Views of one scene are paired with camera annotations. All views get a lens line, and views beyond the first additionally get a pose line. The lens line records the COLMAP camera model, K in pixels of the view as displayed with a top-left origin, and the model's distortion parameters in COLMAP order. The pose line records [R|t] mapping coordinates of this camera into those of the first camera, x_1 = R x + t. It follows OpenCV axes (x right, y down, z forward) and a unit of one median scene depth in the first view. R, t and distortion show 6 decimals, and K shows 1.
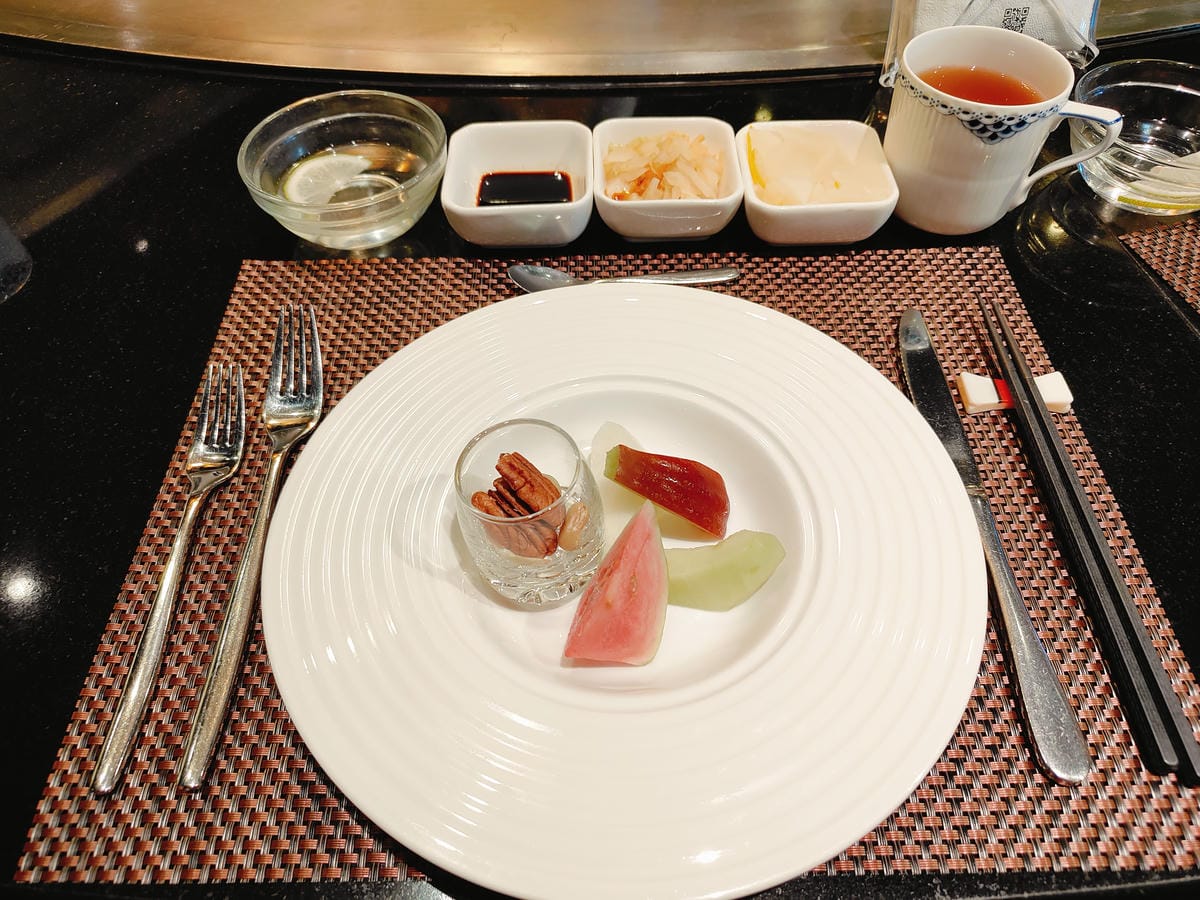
lens RADIAL K [[851.3, 0, 606.2], [0, 851.3, 458.9], [0, 0, 1]] dist [-0.025546, 0.006832]
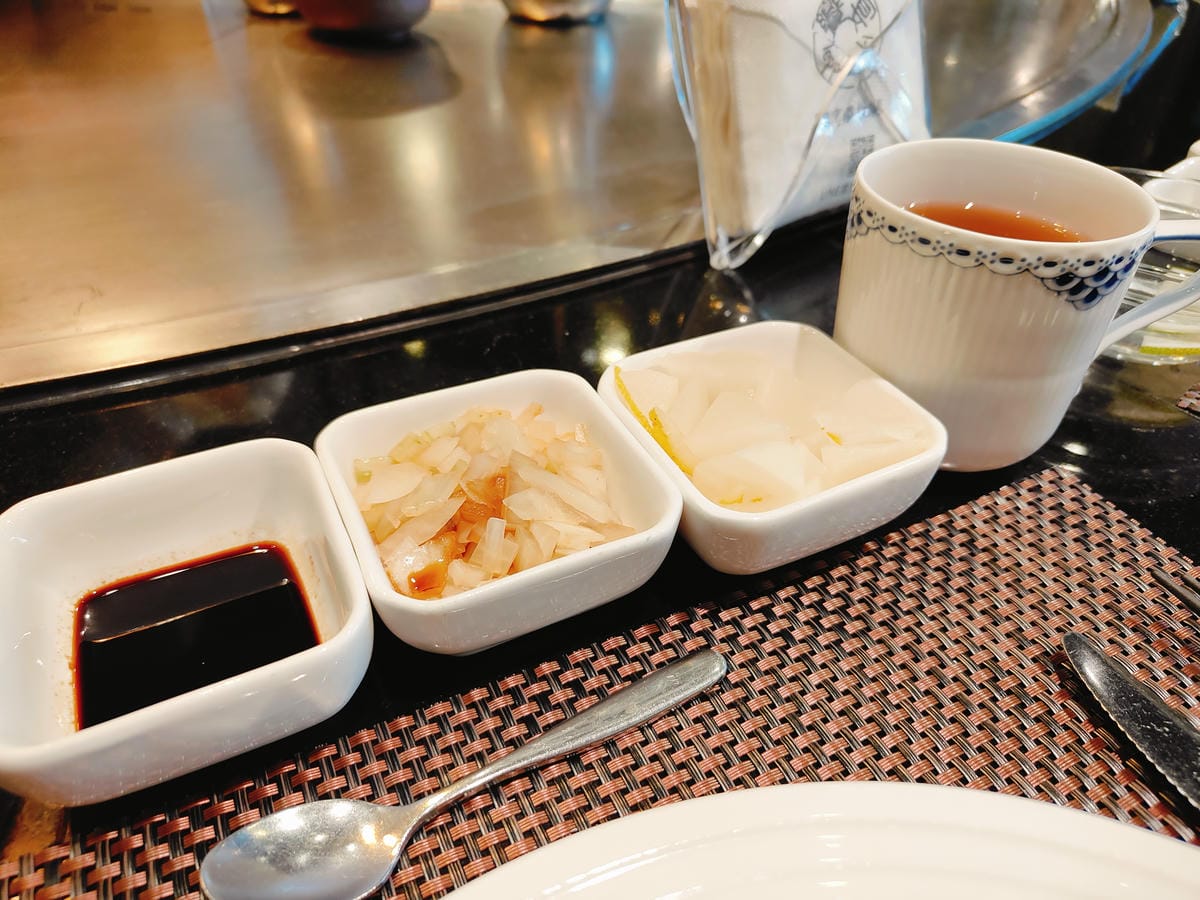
lens RADIAL K [[851.3, 0, 595.5], [0, 851.3, 451.8], [0, 0, 1]] dist [-0.025546, 0.006832]
pose [[0.903614, -0.240940, 0.354160, -0.043216], [0.321526, 0.927818, -0.189143, -0.254457], [-0.283024, 0.284784, 0.915858, 0.547365]]
